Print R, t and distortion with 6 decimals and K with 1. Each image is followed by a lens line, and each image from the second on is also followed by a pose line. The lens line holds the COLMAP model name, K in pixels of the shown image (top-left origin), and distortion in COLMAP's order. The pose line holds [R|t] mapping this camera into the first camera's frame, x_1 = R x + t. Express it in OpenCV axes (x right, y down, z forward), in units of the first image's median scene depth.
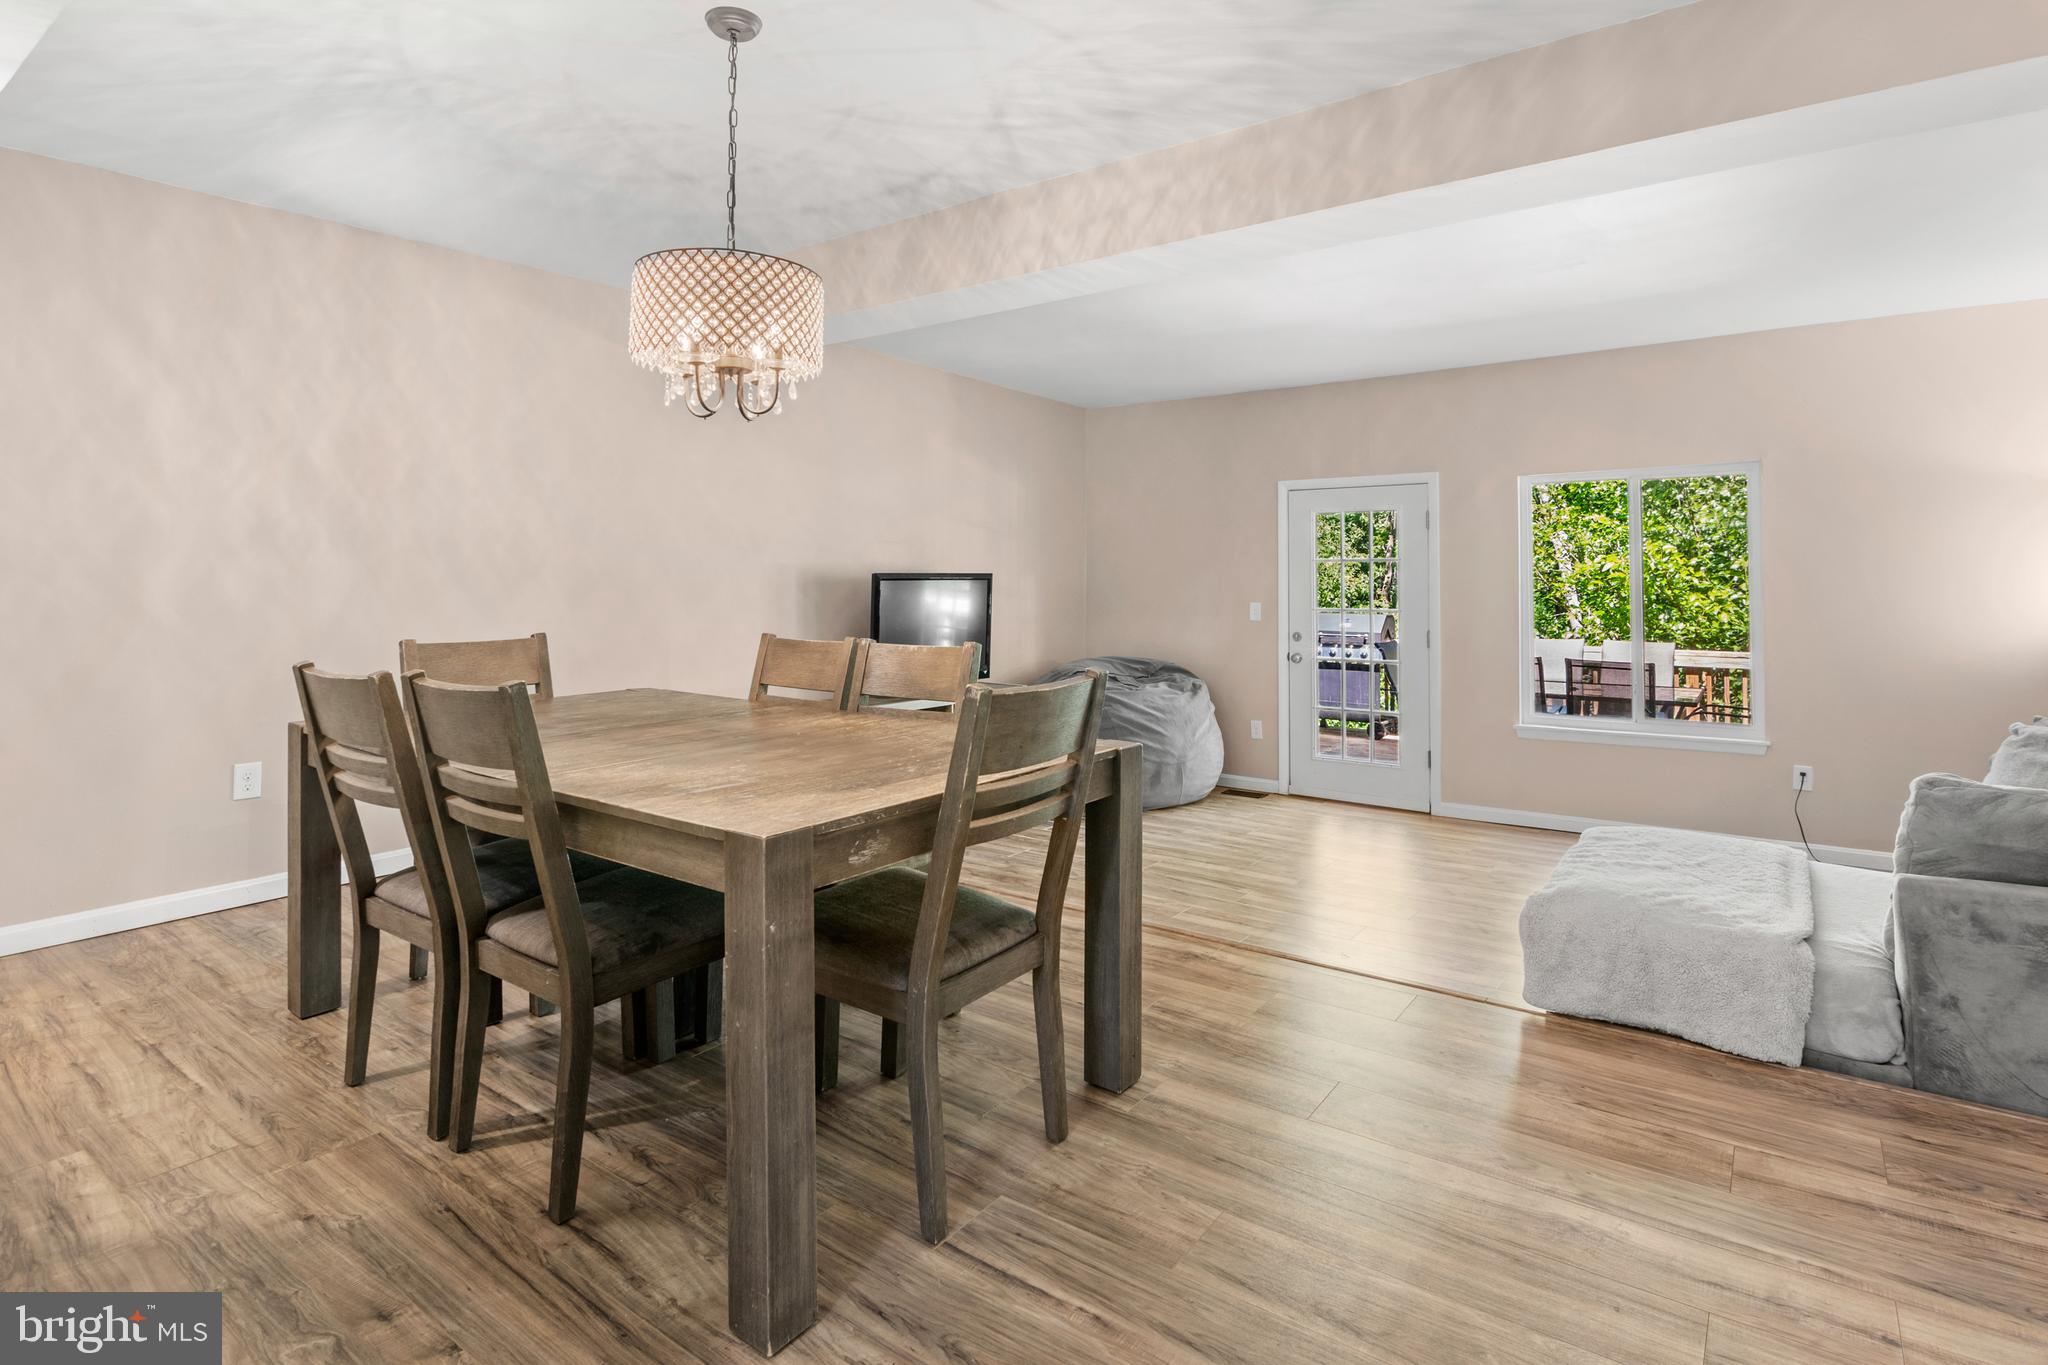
lens RADIAL K [[1042.3, 0, 1029.6], [0, 1042.3, 555.2], [0, 0, 1]] dist [-0.015047, -0.001181]
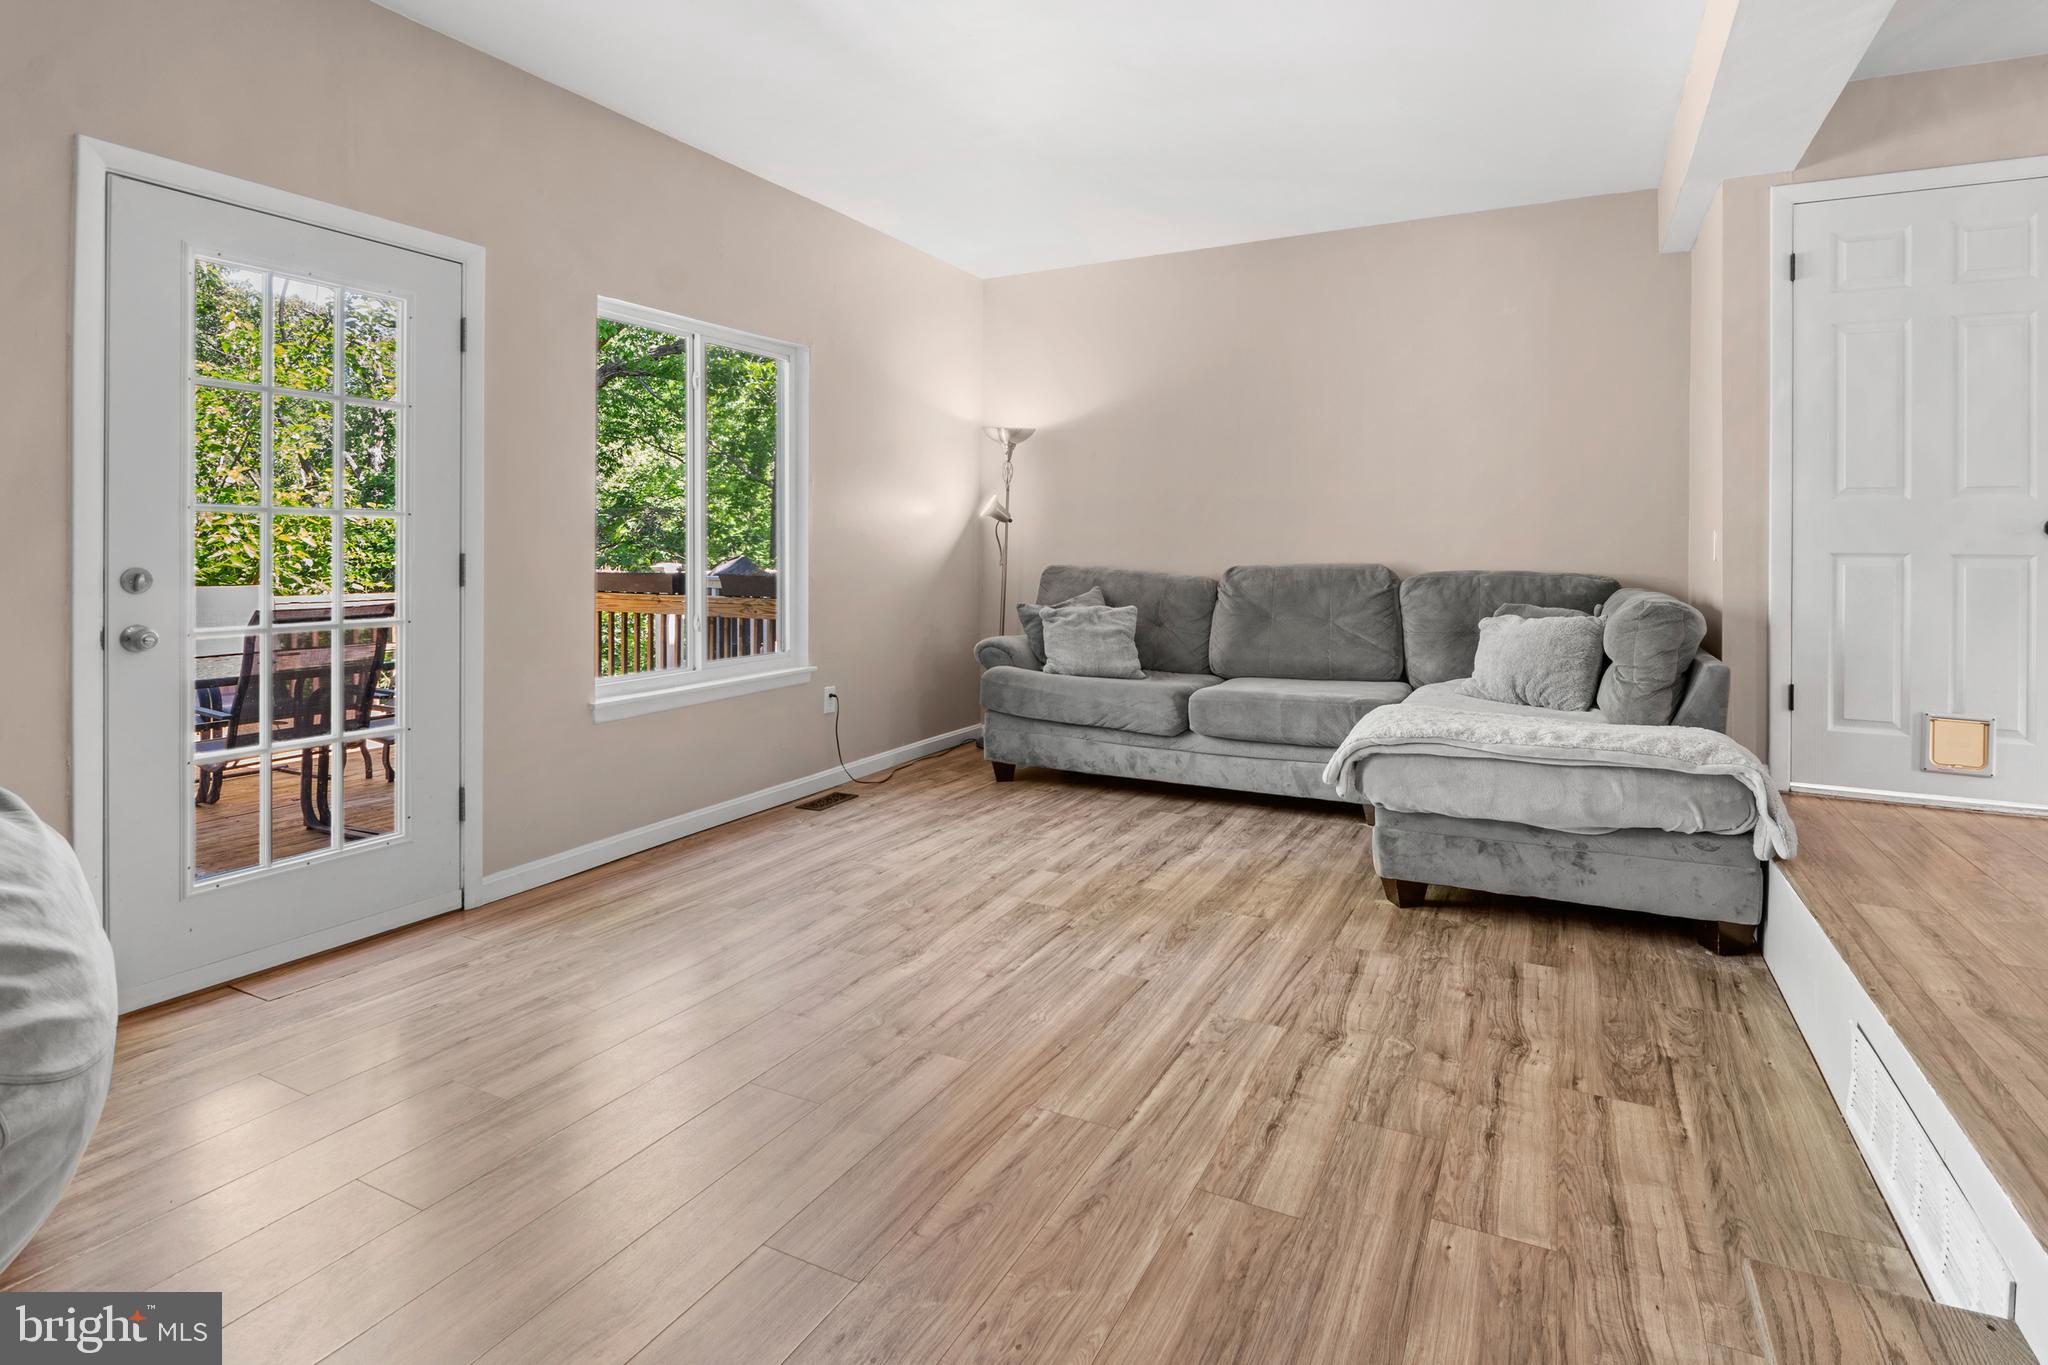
lens RADIAL K [[1042.9, 0, 1044.2], [0, 1042.9, 553.4], [0, 0, 1]] dist [-0.009010, -0.001022]
pose [[-0.167471, -0.004106, 0.985868, -0.437961], [-0.029443, 0.999566, -0.000838, 0.170638], [-0.985437, -0.029167, -0.167520, 2.128923]]
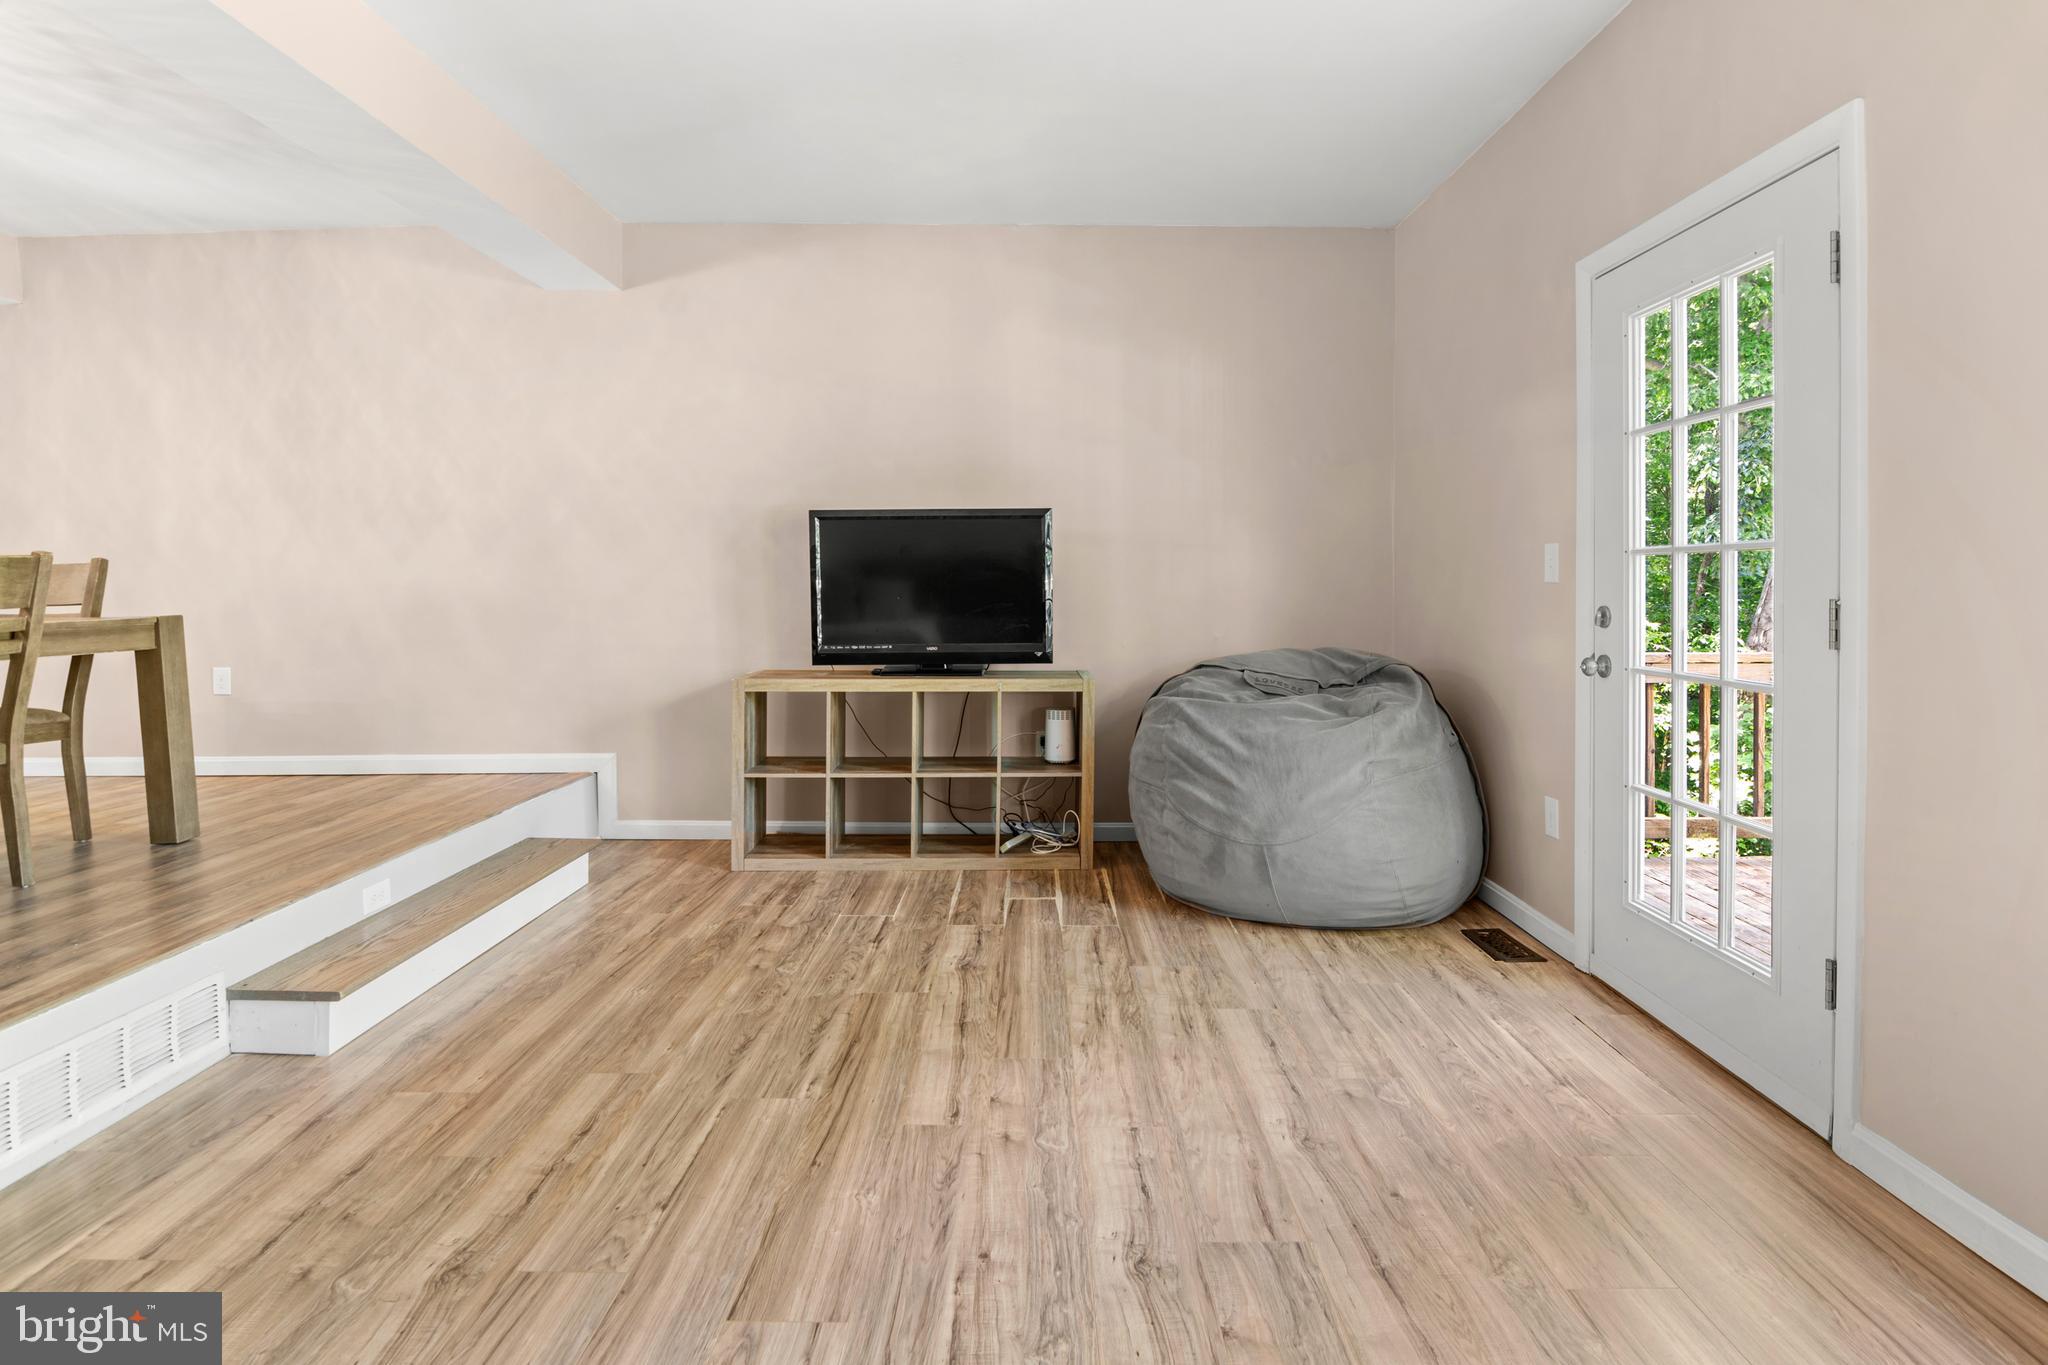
lens RADIAL K [[1027.8, 0, 1032.2], [0, 1027.8, 596.7], [0, 0, 1]] dist [-0.001469, -0.002344]
pose [[0.585175, 0.008100, -0.810867, 1.315010], [0.023077, 0.999379, 0.026638, 0.151410], [0.810579, -0.034300, 0.584625, 1.598704]]
